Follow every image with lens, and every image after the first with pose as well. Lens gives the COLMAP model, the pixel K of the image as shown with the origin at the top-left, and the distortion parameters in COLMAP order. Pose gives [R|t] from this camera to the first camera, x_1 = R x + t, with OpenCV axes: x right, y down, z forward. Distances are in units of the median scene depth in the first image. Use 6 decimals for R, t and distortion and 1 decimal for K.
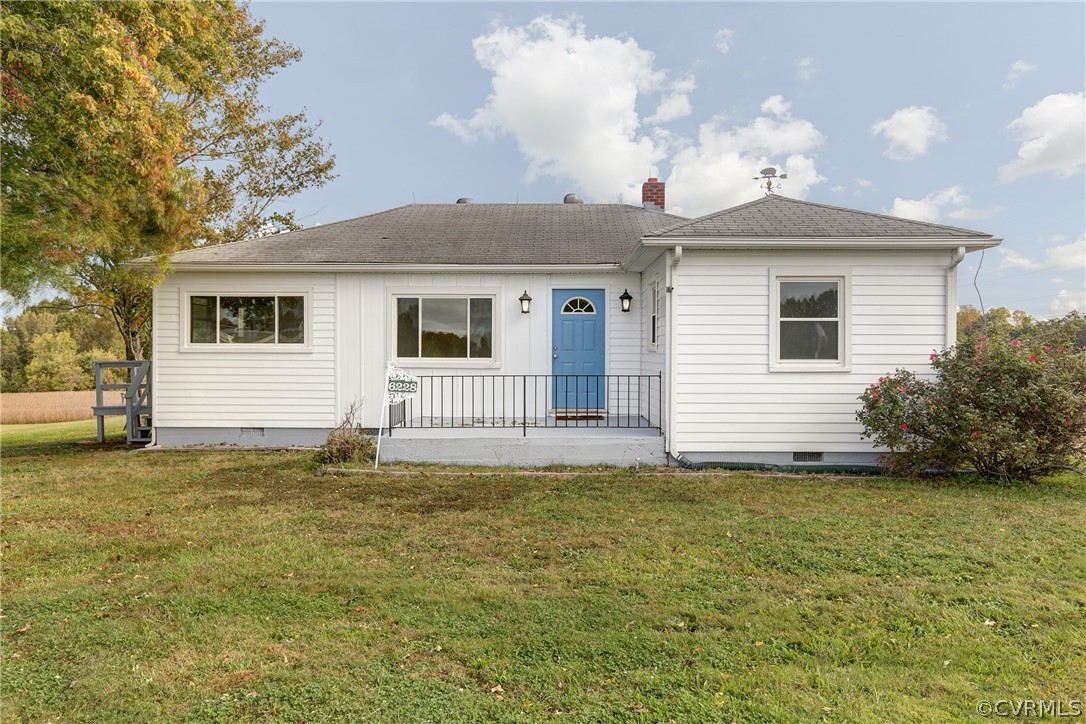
lens RADIAL K [[826.5, 0, 519.7], [0, 826.5, 355.7], [0, 0, 1]] dist [-0.004734, -0.002422]
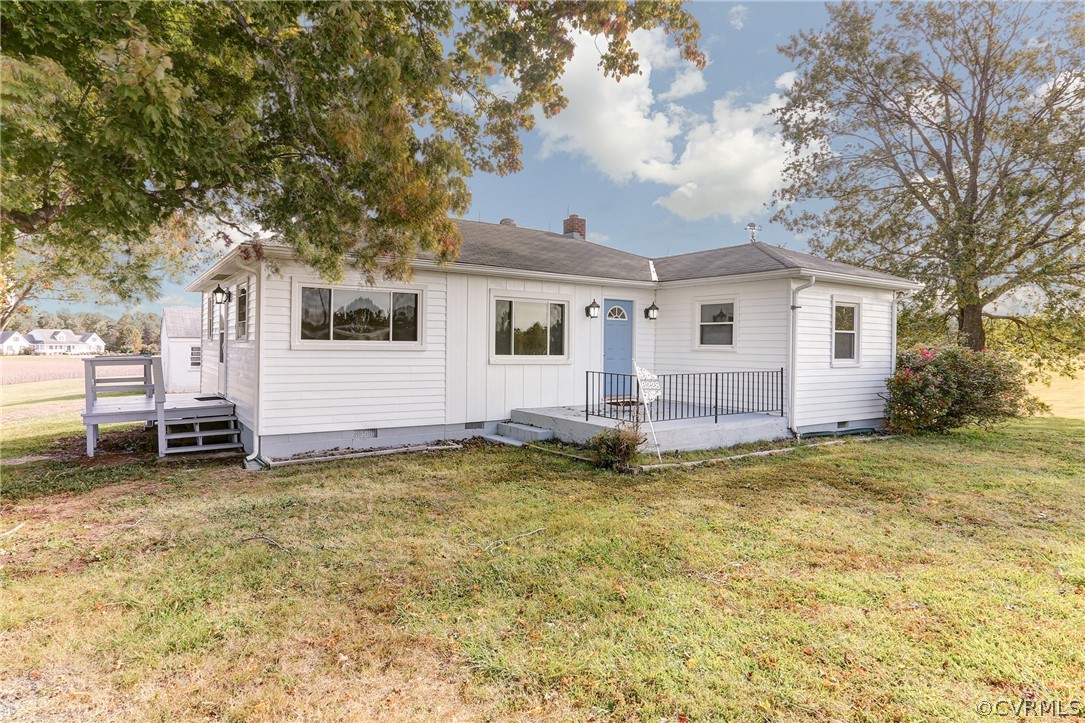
lens RADIAL K [[618.1, 0, 542.5], [0, 618.1, 361.5], [0, 0, 1]] dist [-0.074248, 0.030147]
pose [[0.833691, -0.005152, 0.552207, -0.647452], [-0.007689, 0.999751, 0.020936, -0.008396], [-0.552177, -0.021700, 0.833444, 0.360649]]
